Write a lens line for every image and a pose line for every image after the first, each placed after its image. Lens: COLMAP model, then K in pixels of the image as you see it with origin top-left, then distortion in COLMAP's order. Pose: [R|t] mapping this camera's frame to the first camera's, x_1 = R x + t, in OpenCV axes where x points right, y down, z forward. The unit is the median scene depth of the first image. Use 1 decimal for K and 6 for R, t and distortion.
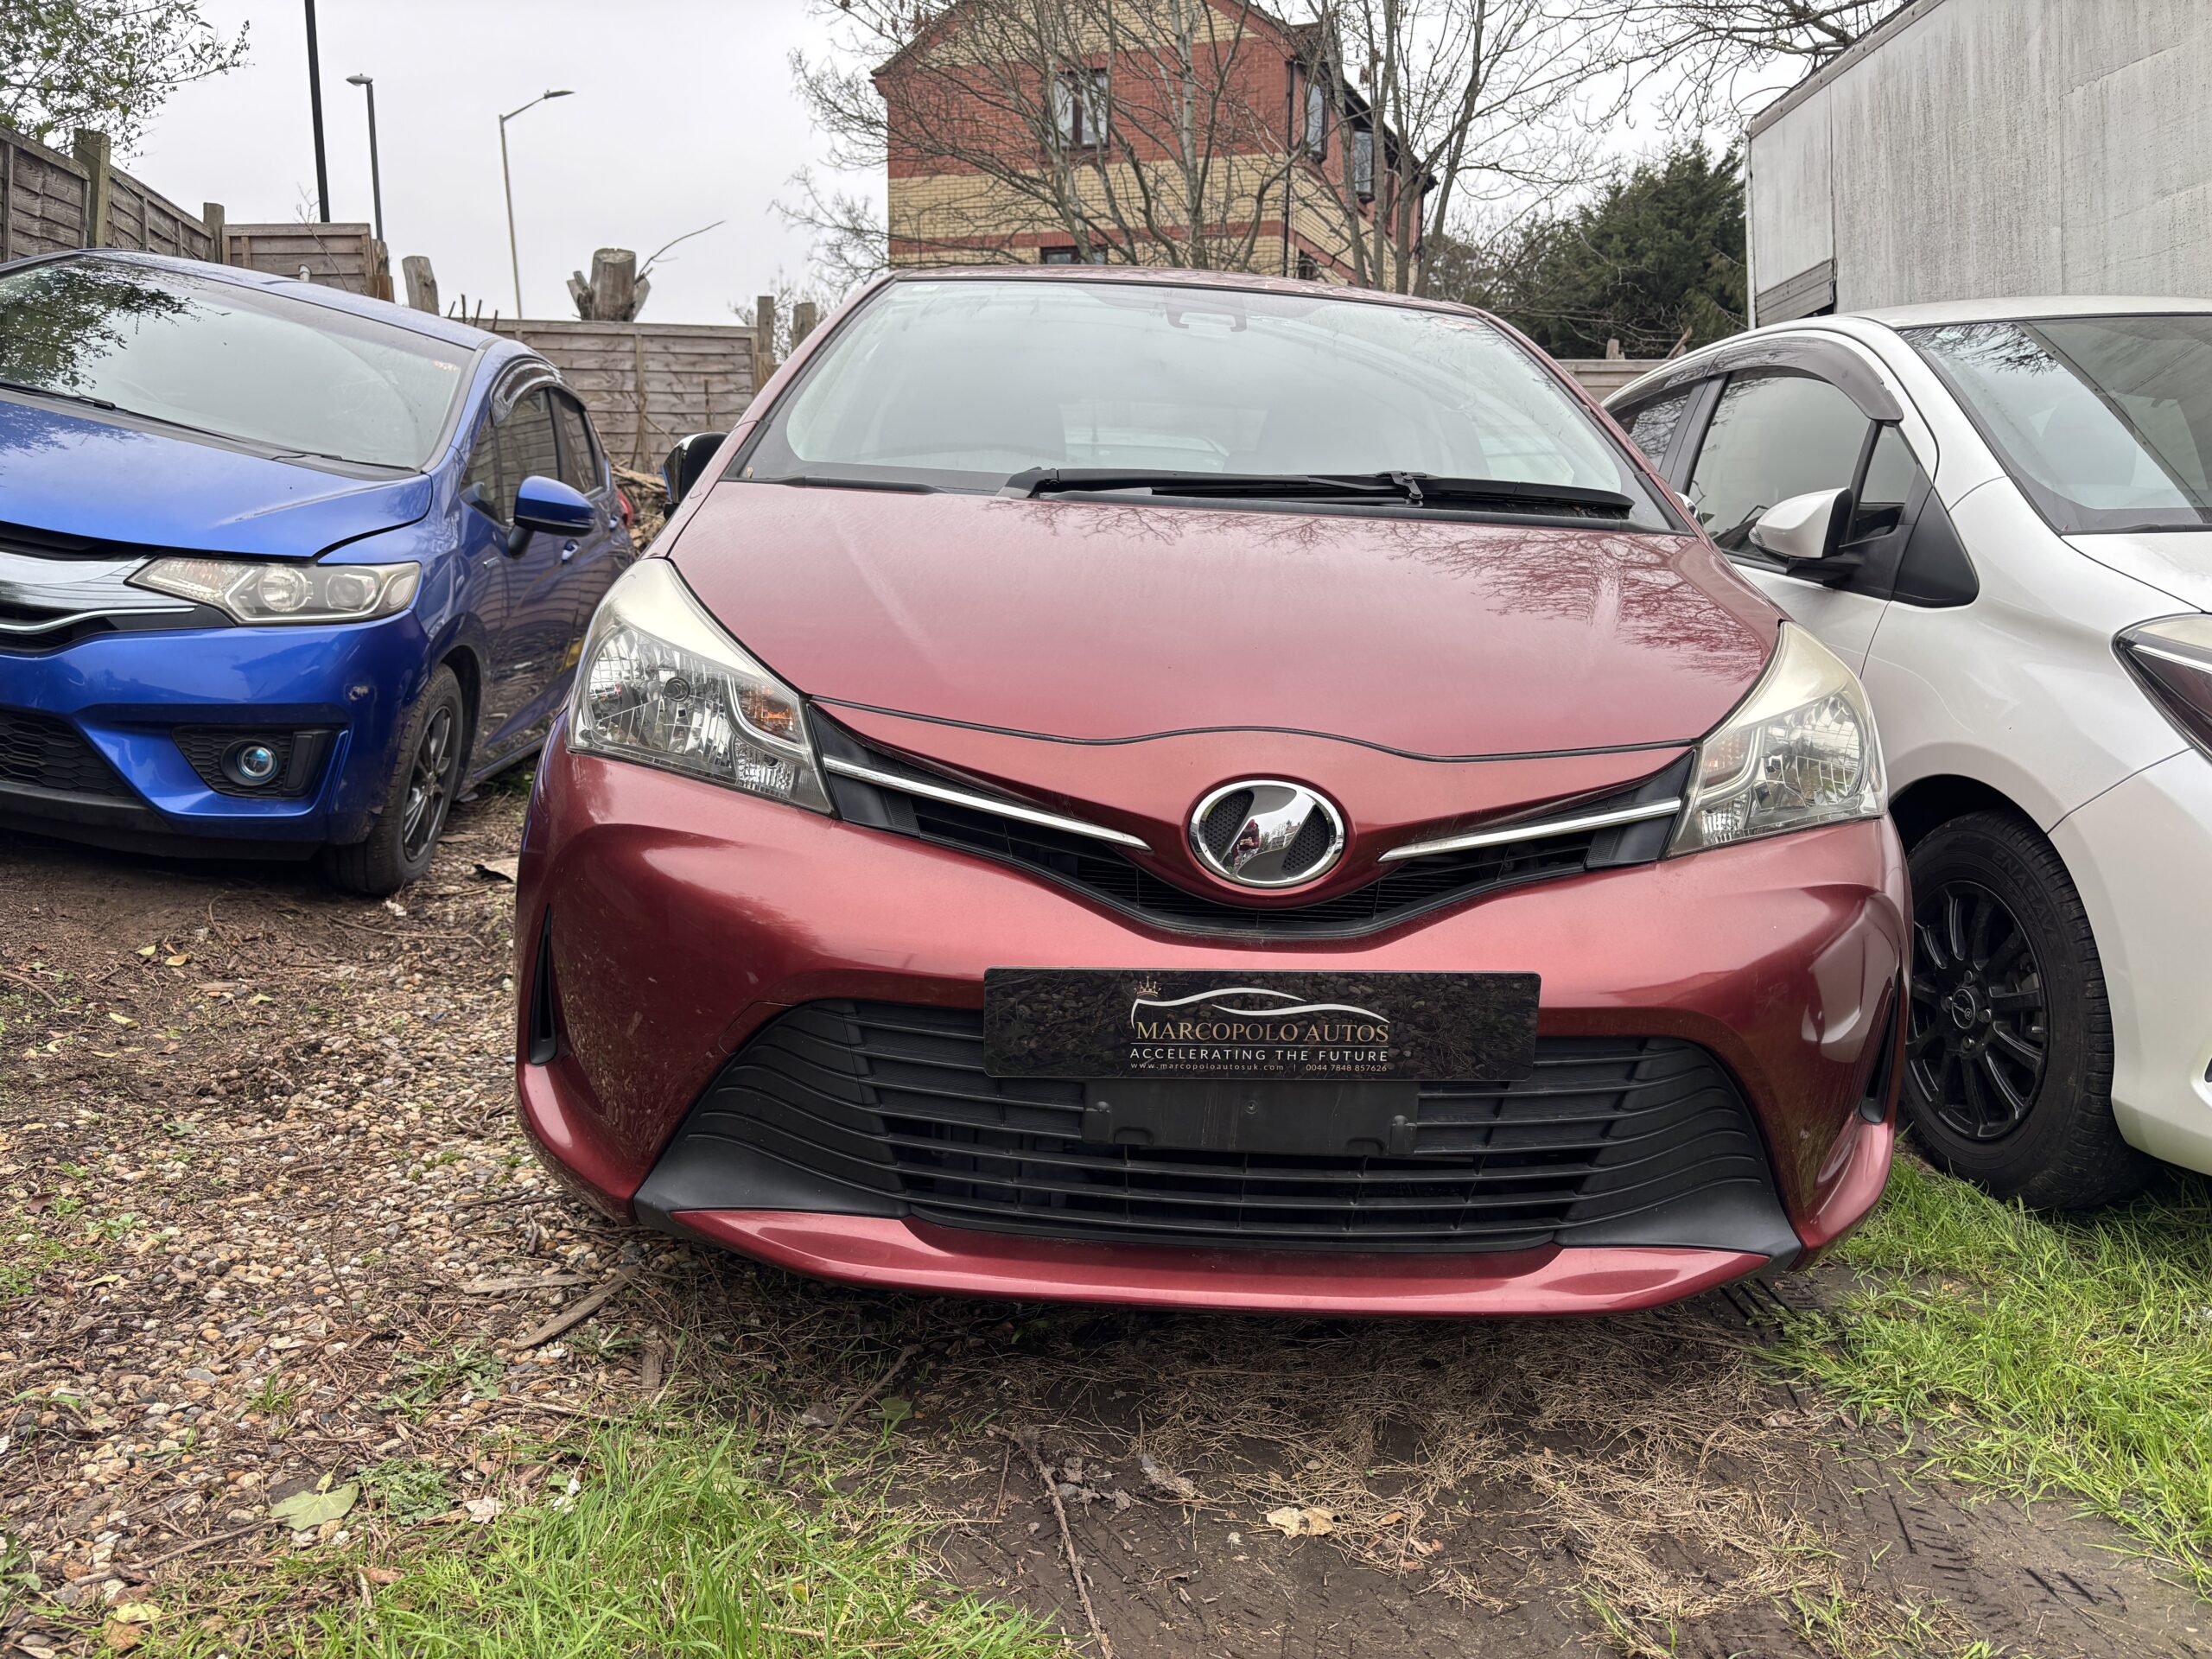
lens RADIAL K [[1677.5, 0, 1116.7], [0, 1677.5, 844.9], [0, 0, 1]] dist [0.049243, -0.056352]
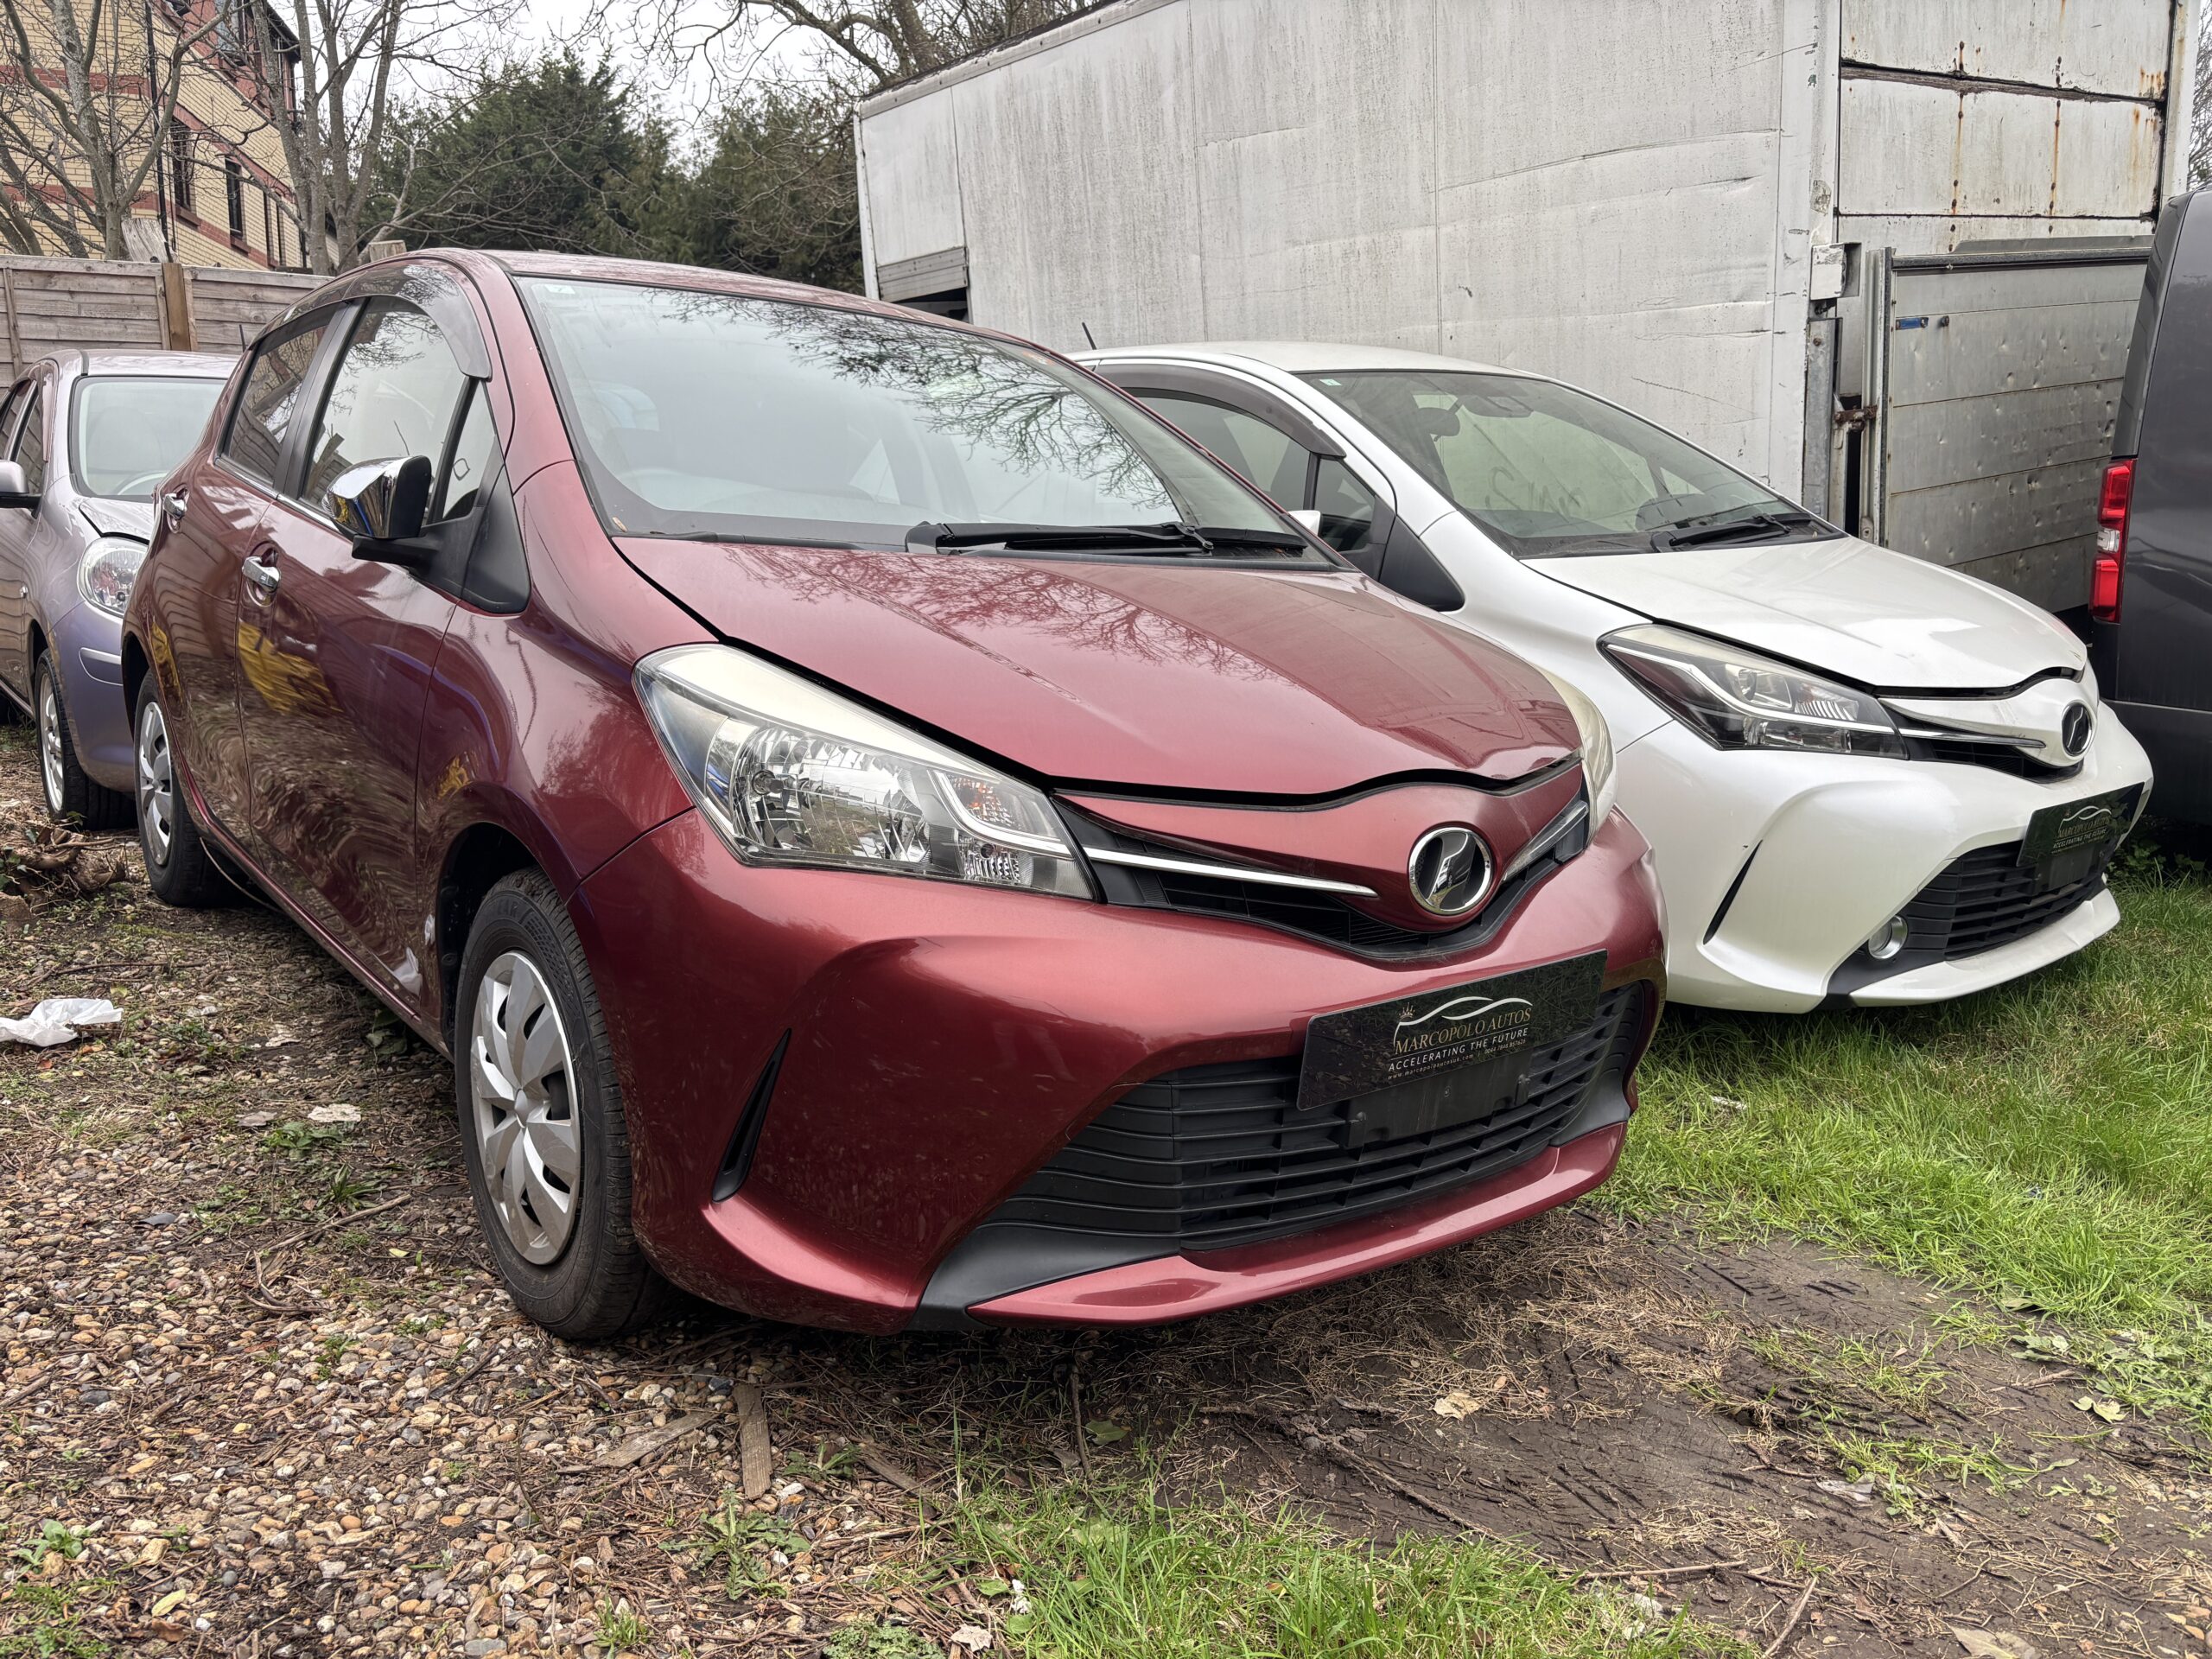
lens RADIAL K [[1677.5, 0, 1113.4], [0, 1677.5, 827.0], [0, 0, 1]] dist [0.049243, -0.056352]
pose [[0.805301, -0.111315, 0.582323, -0.241648], [0.085859, 0.993758, 0.071229, -0.043386], [-0.586616, -0.007363, 0.809831, 0.041916]]
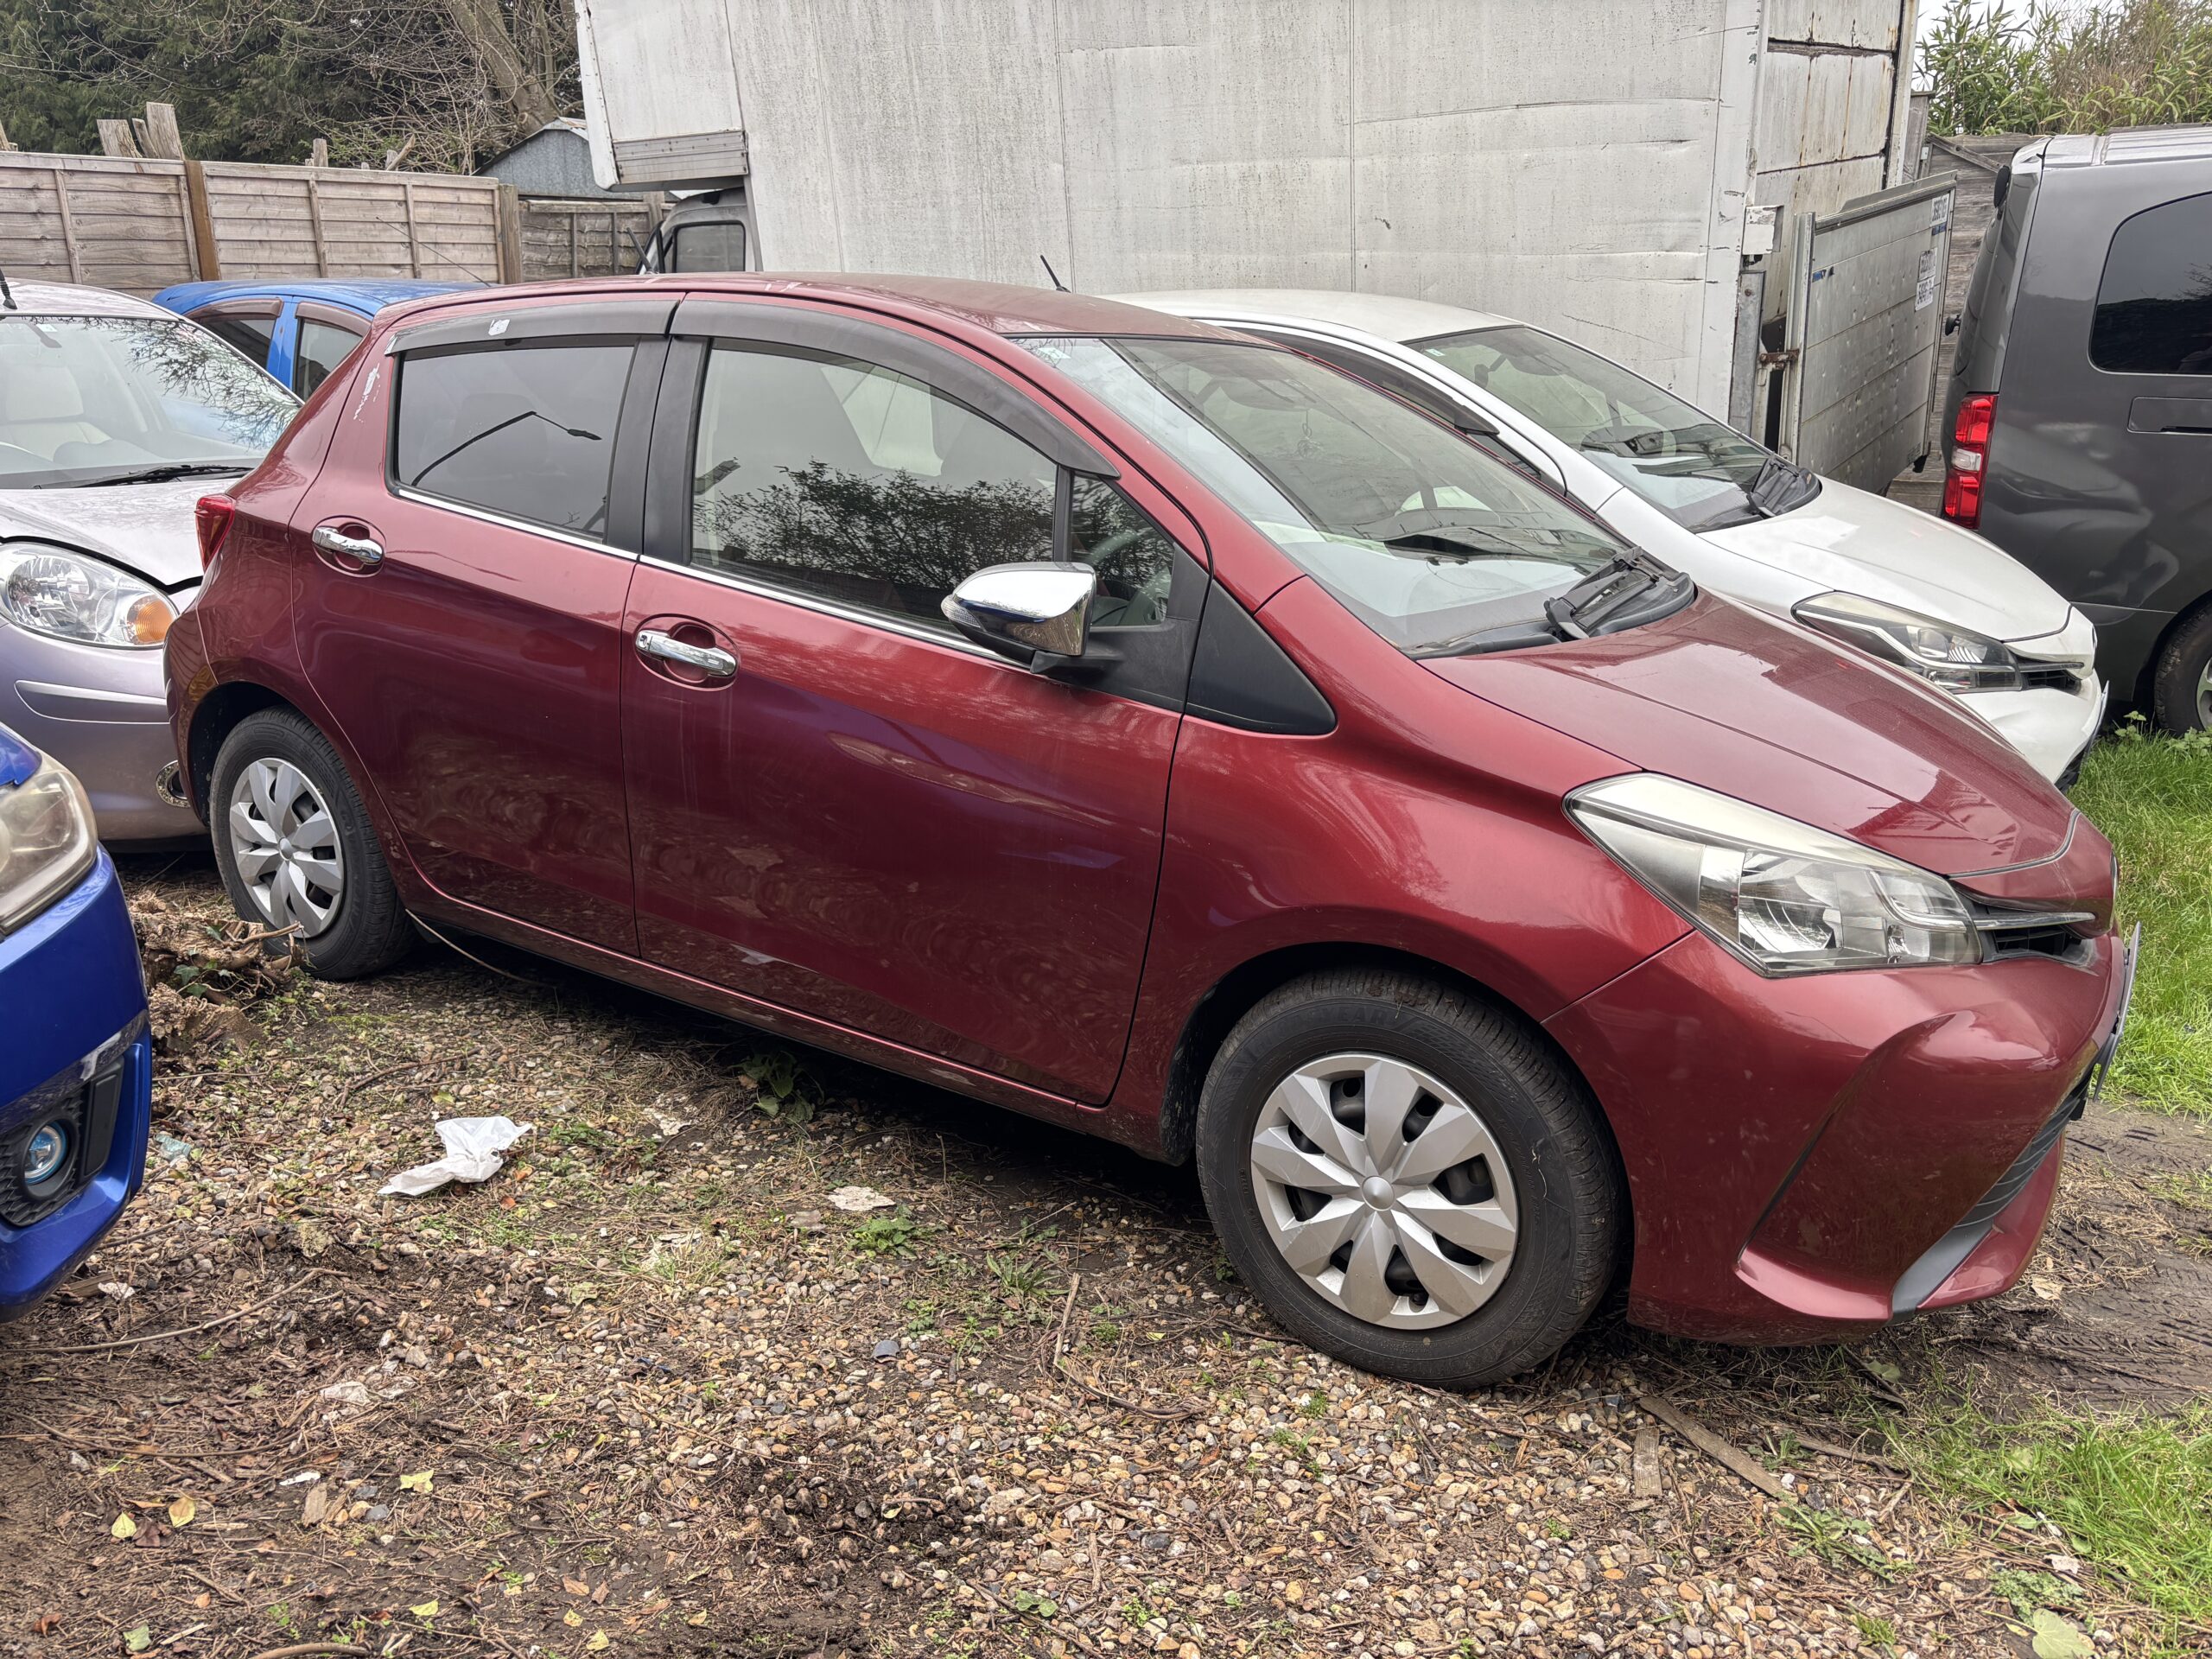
lens RADIAL K [[1677.5, 0, 1123.1], [0, 1677.5, 825.0], [0, 0, 1]] dist [0.049243, -0.056352]
pose [[0.564013, -0.250166, 0.786960, -0.475055], [0.134418, 0.968110, 0.211414, -0.149093], [-0.814752, -0.013459, 0.579653, 0.243521]]
